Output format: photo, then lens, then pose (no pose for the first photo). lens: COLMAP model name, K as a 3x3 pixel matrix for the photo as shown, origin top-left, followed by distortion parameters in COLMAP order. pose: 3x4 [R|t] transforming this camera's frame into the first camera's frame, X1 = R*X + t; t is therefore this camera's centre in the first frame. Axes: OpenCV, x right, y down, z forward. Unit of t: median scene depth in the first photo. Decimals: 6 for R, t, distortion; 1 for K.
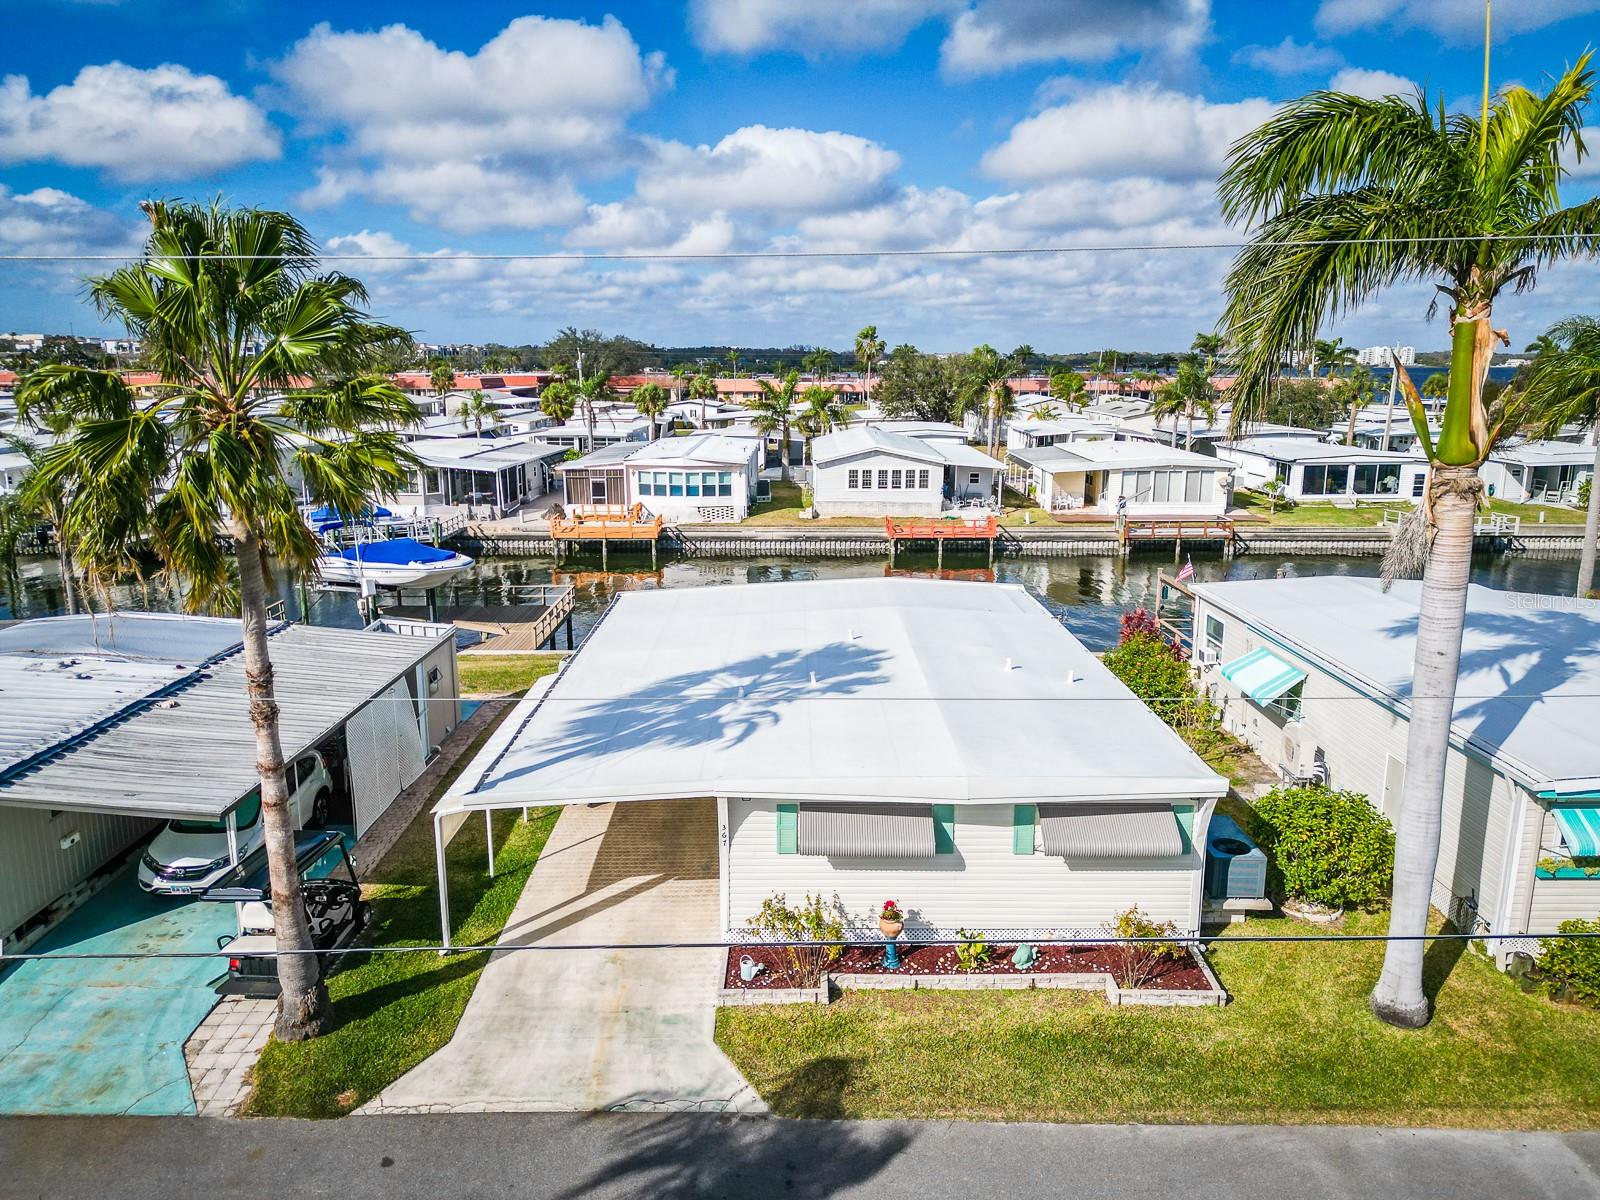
lens RADIAL K [[1119.5, 0, 795.9], [0, 1119.5, 605.9], [0, 0, 1]] dist [0.058055, -0.055229]
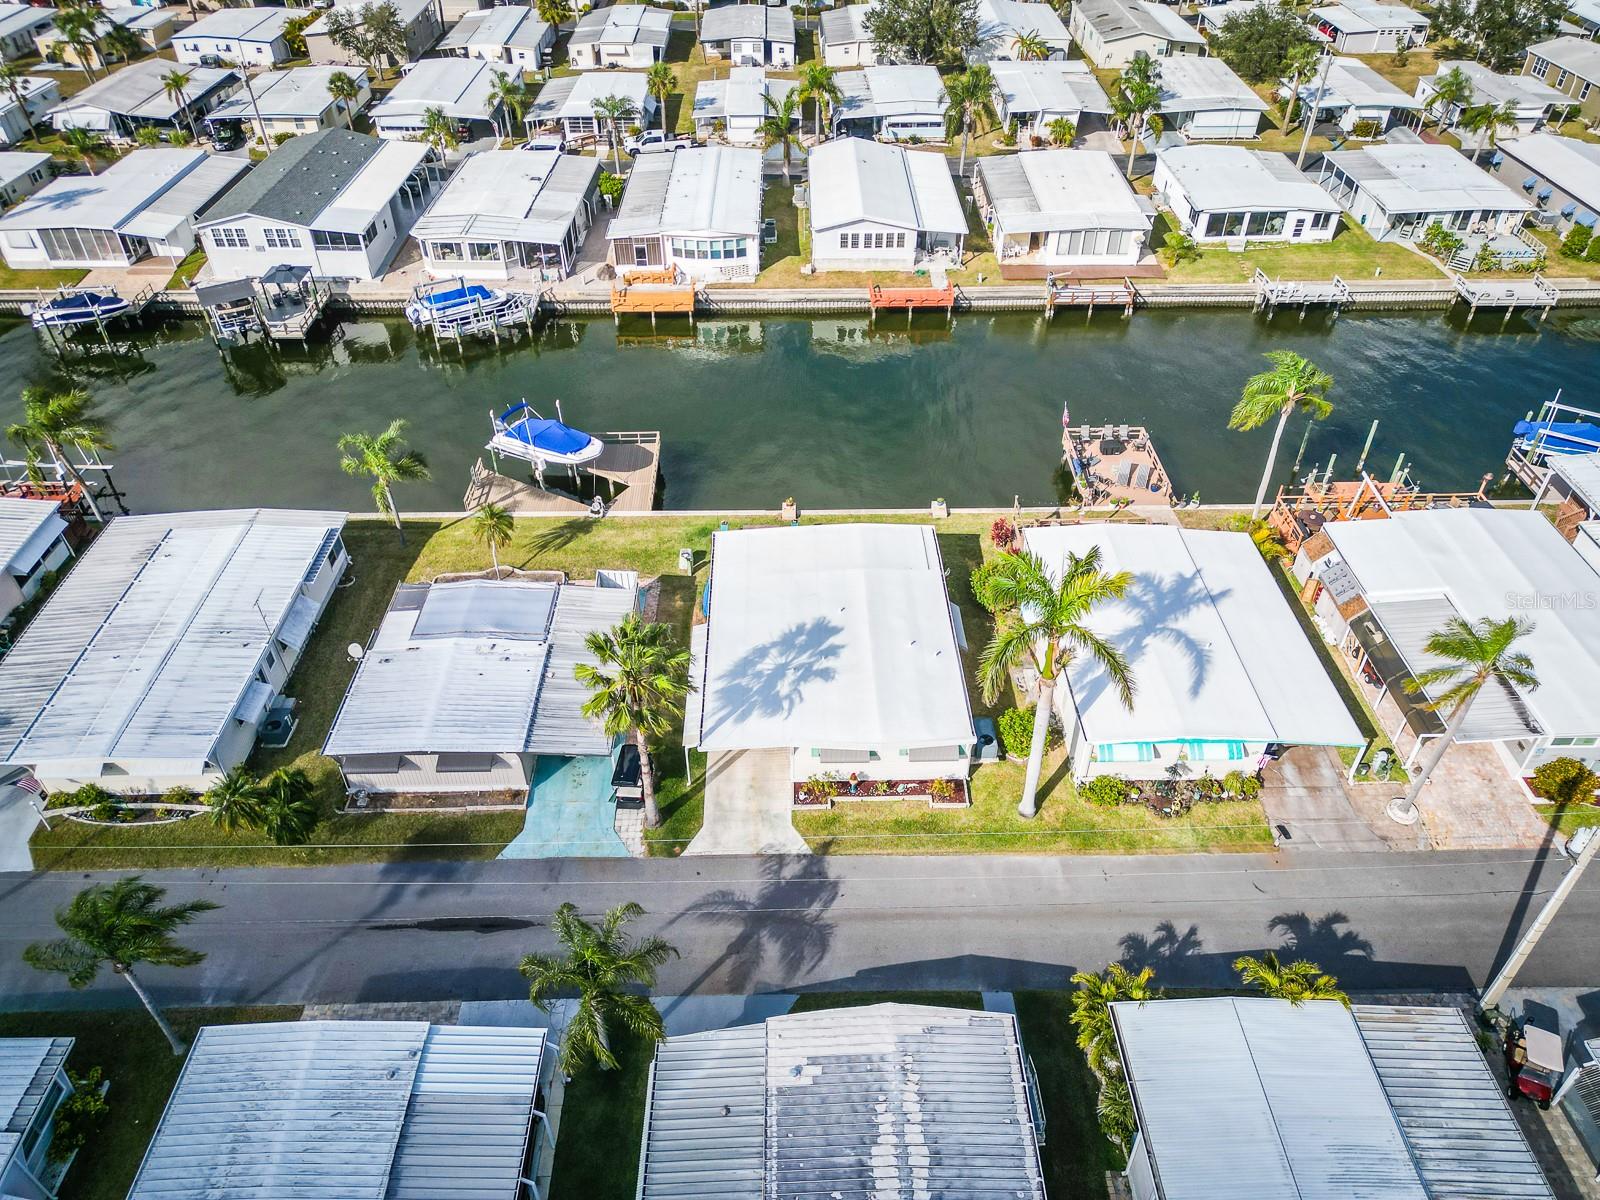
lens RADIAL K [[1119.5, 0, 788.3], [0, 1119.5, 601.5], [0, 0, 1]] dist [0.058055, -0.055229]
pose [[0.999907, -0.013658, 0.000447, -0.066517], [0.011942, 0.889245, 0.457274, -1.293987], [-0.006643, -0.457226, 0.889325, -1.175572]]
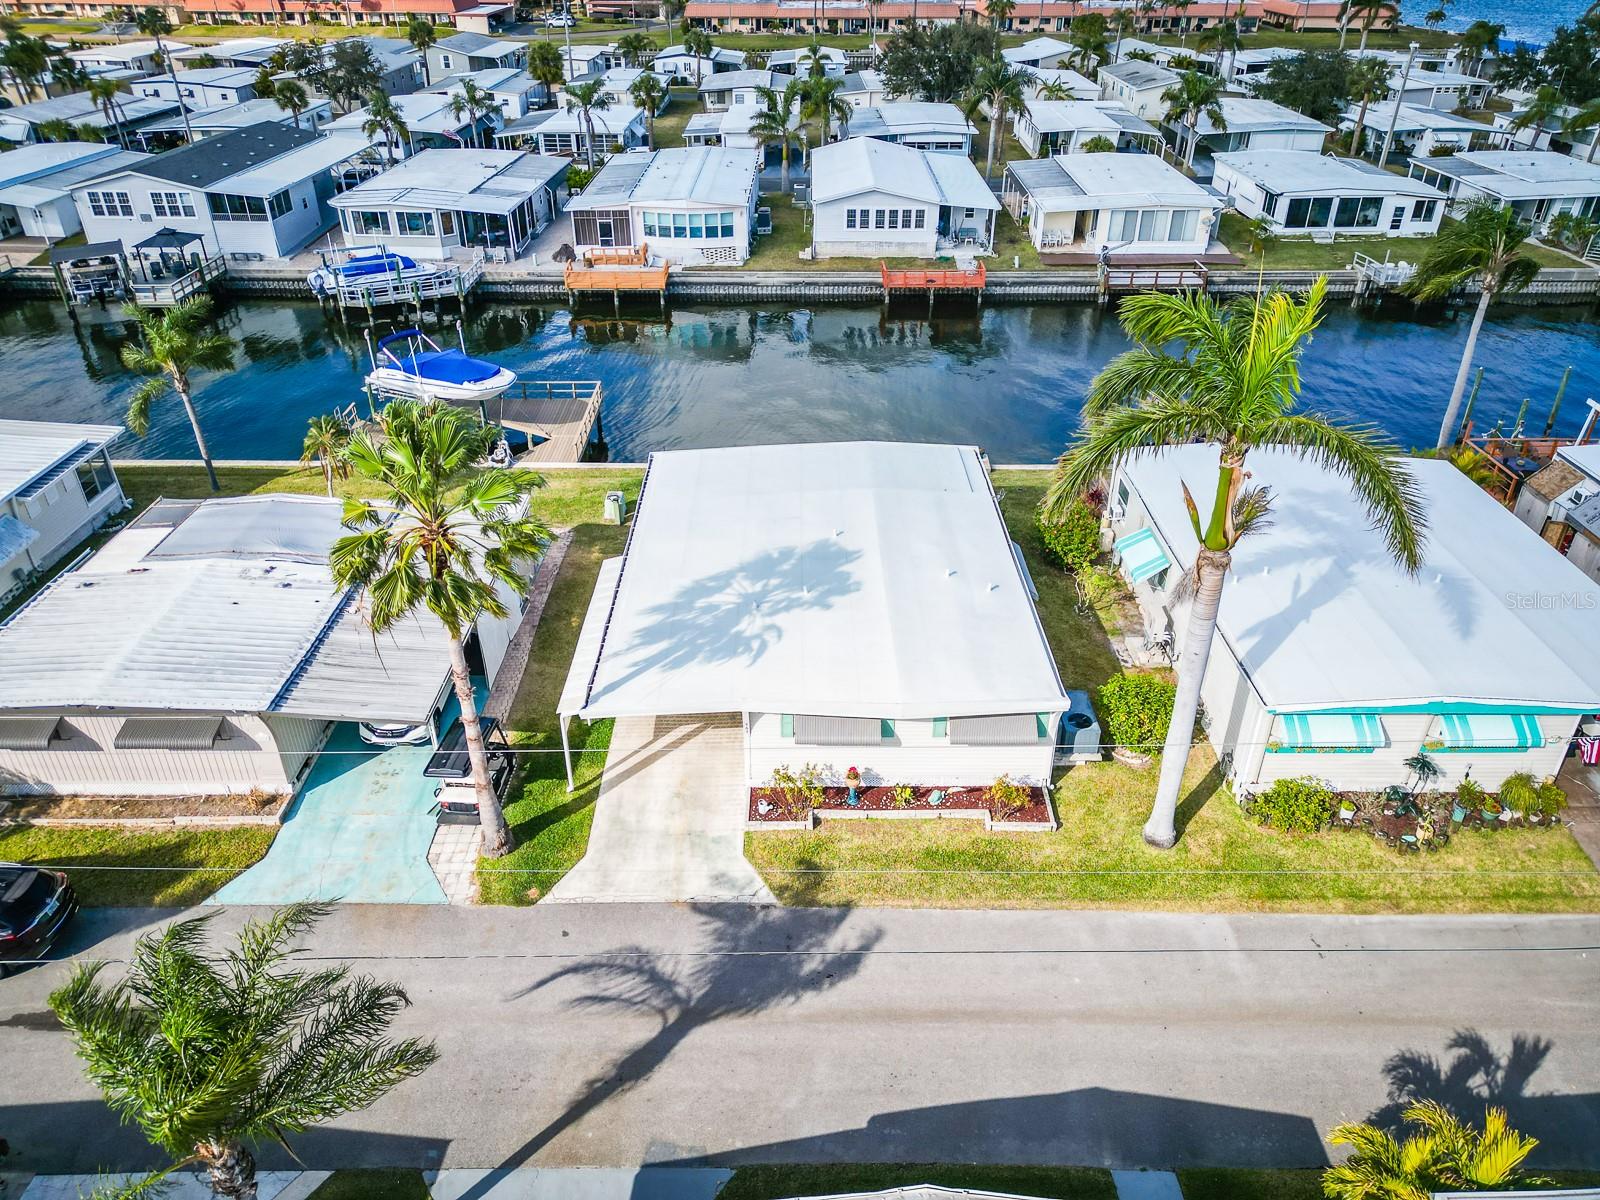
lens RADIAL K [[1119.5, 0, 792.6], [0, 1119.5, 605.0], [0, 0, 1]] dist [0.058055, -0.055229]
pose [[0.999991, 0.000184, -0.004190, 0.005956], [0.001179, 0.946403, 0.322985, -0.438734], [0.004025, -0.322987, 0.946395, -0.394952]]
